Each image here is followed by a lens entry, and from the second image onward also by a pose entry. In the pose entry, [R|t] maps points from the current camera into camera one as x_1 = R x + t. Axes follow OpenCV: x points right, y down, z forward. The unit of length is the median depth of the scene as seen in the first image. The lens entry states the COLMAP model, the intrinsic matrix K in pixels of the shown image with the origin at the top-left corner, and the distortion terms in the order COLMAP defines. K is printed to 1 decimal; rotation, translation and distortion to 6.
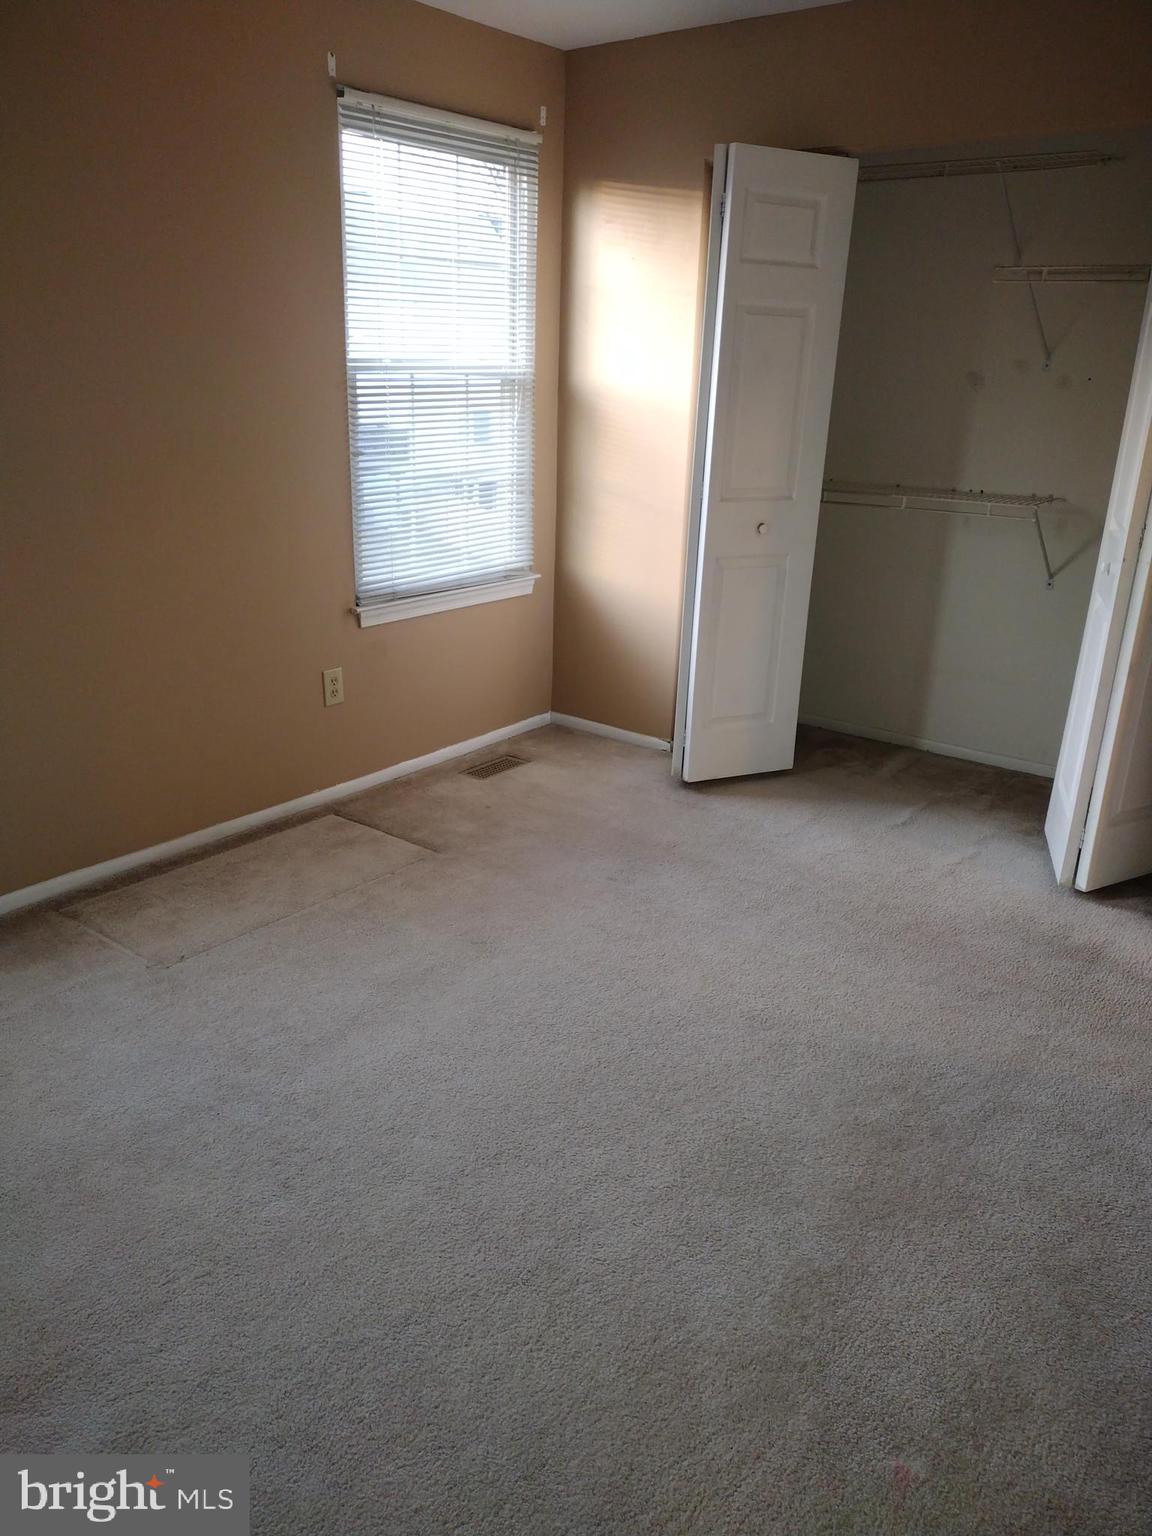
lens RADIAL K [[1183.2, 0, 575.0], [0, 1183.2, 760.8], [0, 0, 1]] dist [0.079561, -0.069872]
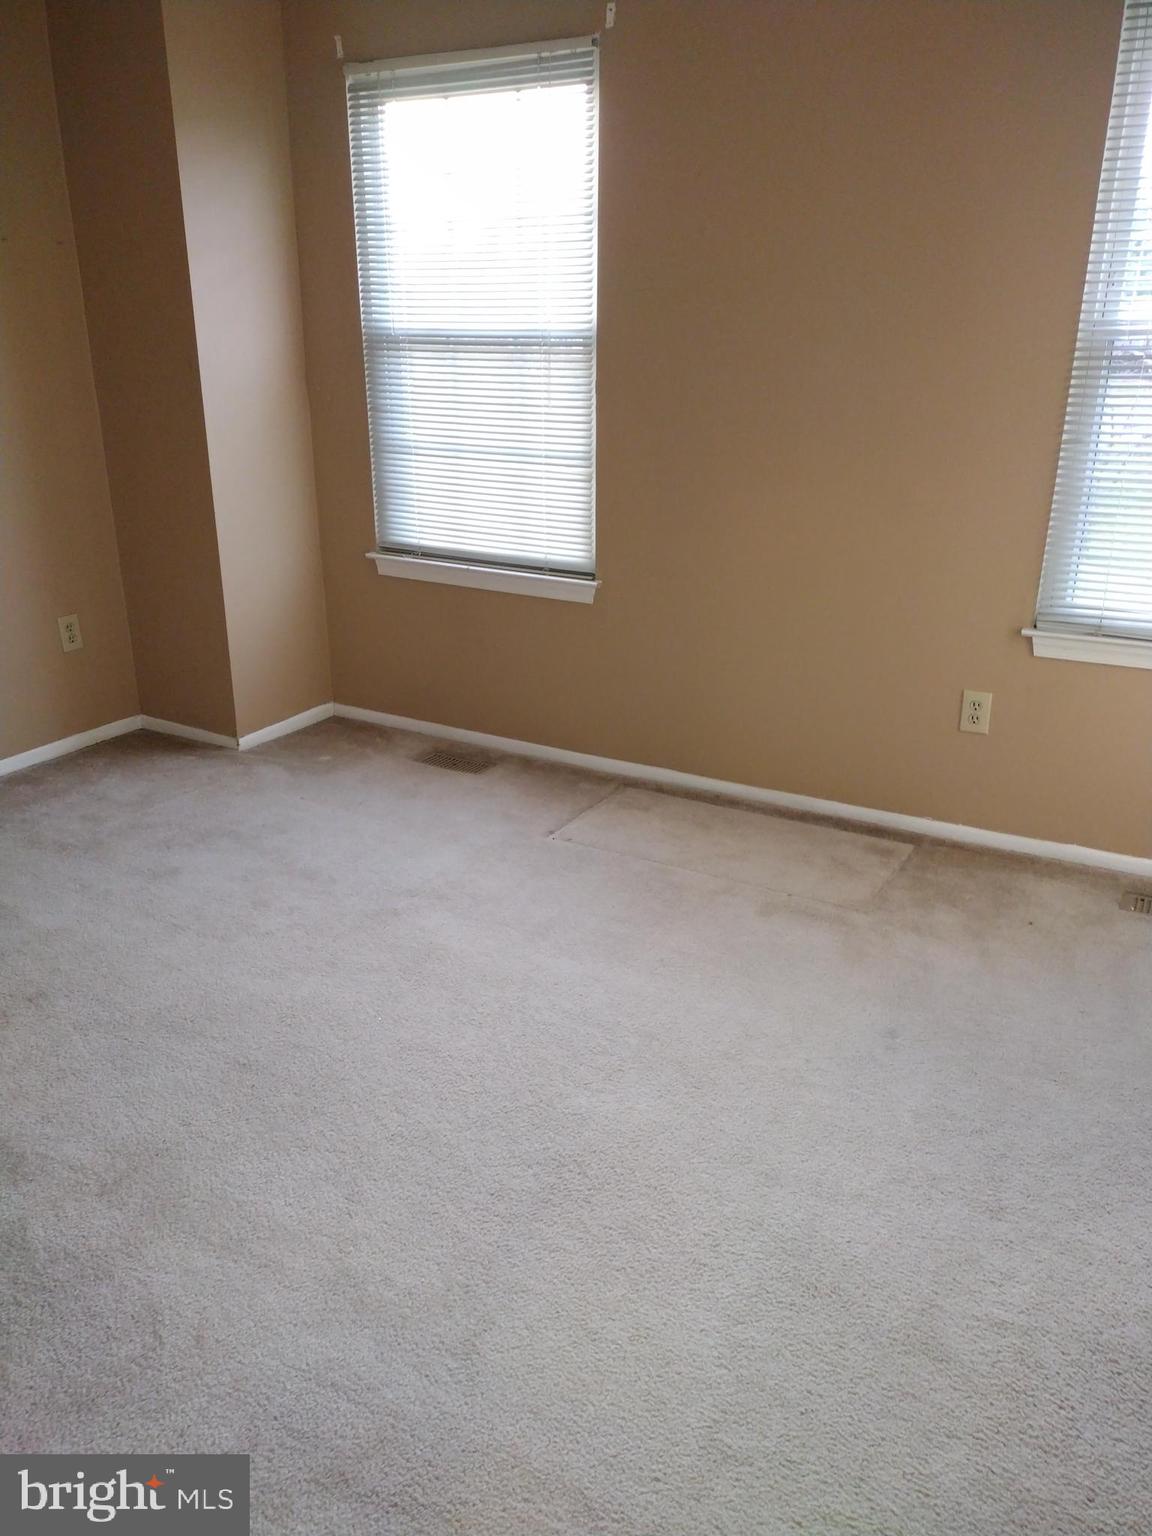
lens RADIAL K [[1183.2, 0, 575.0], [0, 1183.2, 760.8], [0, 0, 1]] dist [0.079561, -0.069872]
pose [[0.174320, 0.312065, -0.933931, 0.548433], [-0.331996, 0.911546, 0.242617, -0.141595], [0.927034, 0.267768, 0.262505, 0.522524]]
